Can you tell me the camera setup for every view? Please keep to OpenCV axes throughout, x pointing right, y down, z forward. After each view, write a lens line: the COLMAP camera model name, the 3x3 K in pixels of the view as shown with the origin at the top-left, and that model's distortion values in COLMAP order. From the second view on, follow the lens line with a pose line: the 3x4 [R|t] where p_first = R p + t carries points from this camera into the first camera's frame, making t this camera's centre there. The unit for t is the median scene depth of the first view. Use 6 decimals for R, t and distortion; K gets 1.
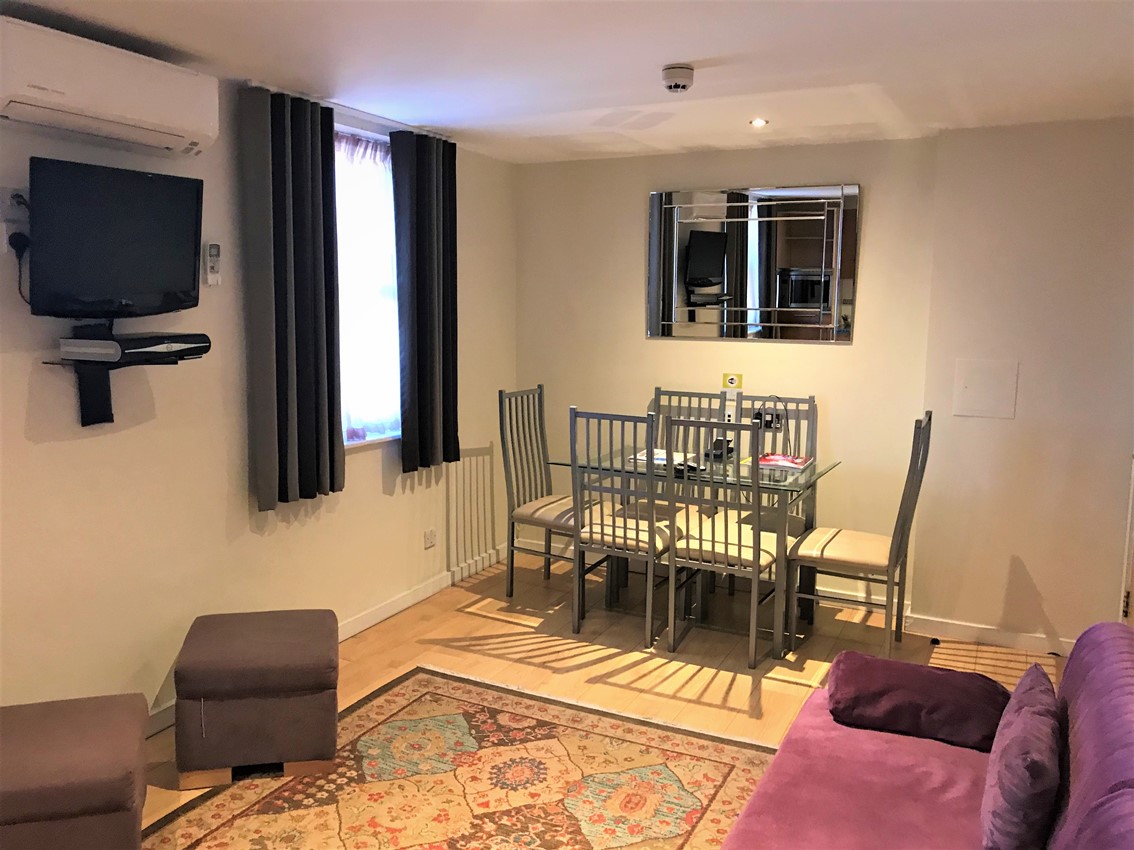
lens RADIAL K [[930.2, 0, 566.0], [0, 930.2, 423.7], [0, 0, 1]] dist [0.003087, 0.000856]
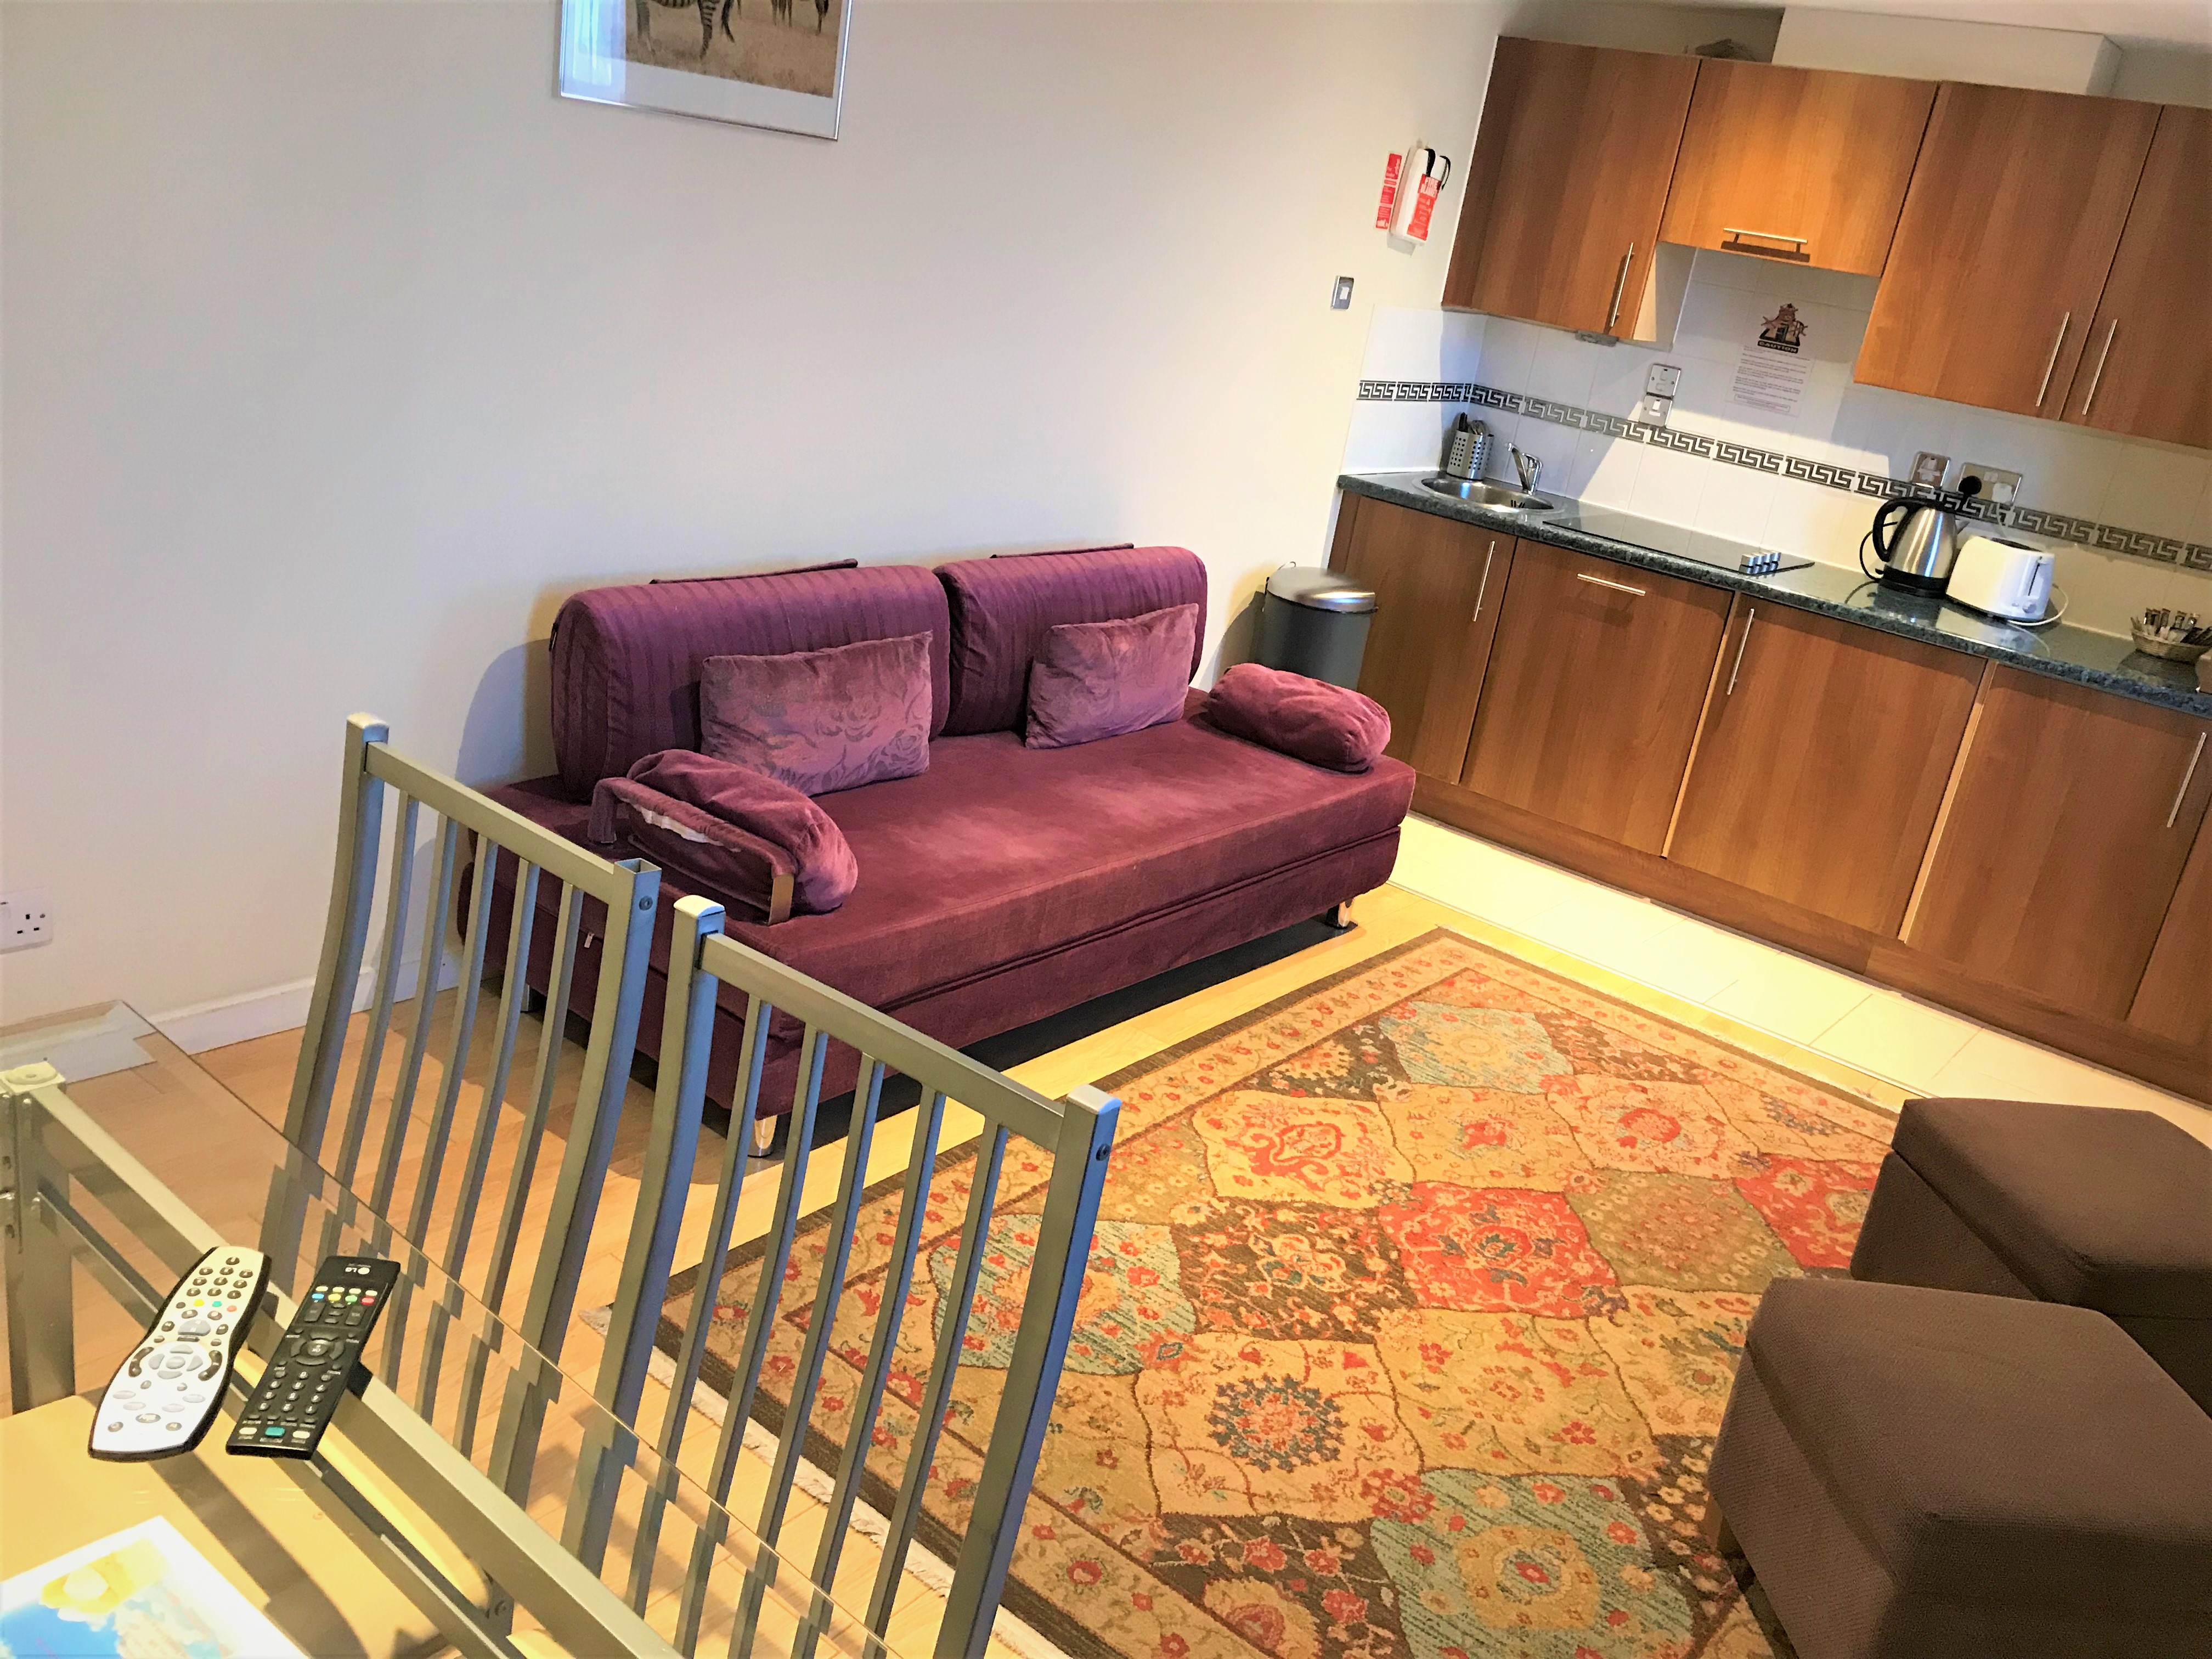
lens RADIAL K [[1814.4, 0, 1099.5], [0, 1814.4, 830.2], [0, 0, 1]] dist [0.003087, 0.000856]
pose [[-0.962705, -0.230093, 0.142328, -0.029058], [-0.140172, 0.874128, 0.465029, -0.258213], [-0.231413, 0.427735, -0.873780, 1.696423]]
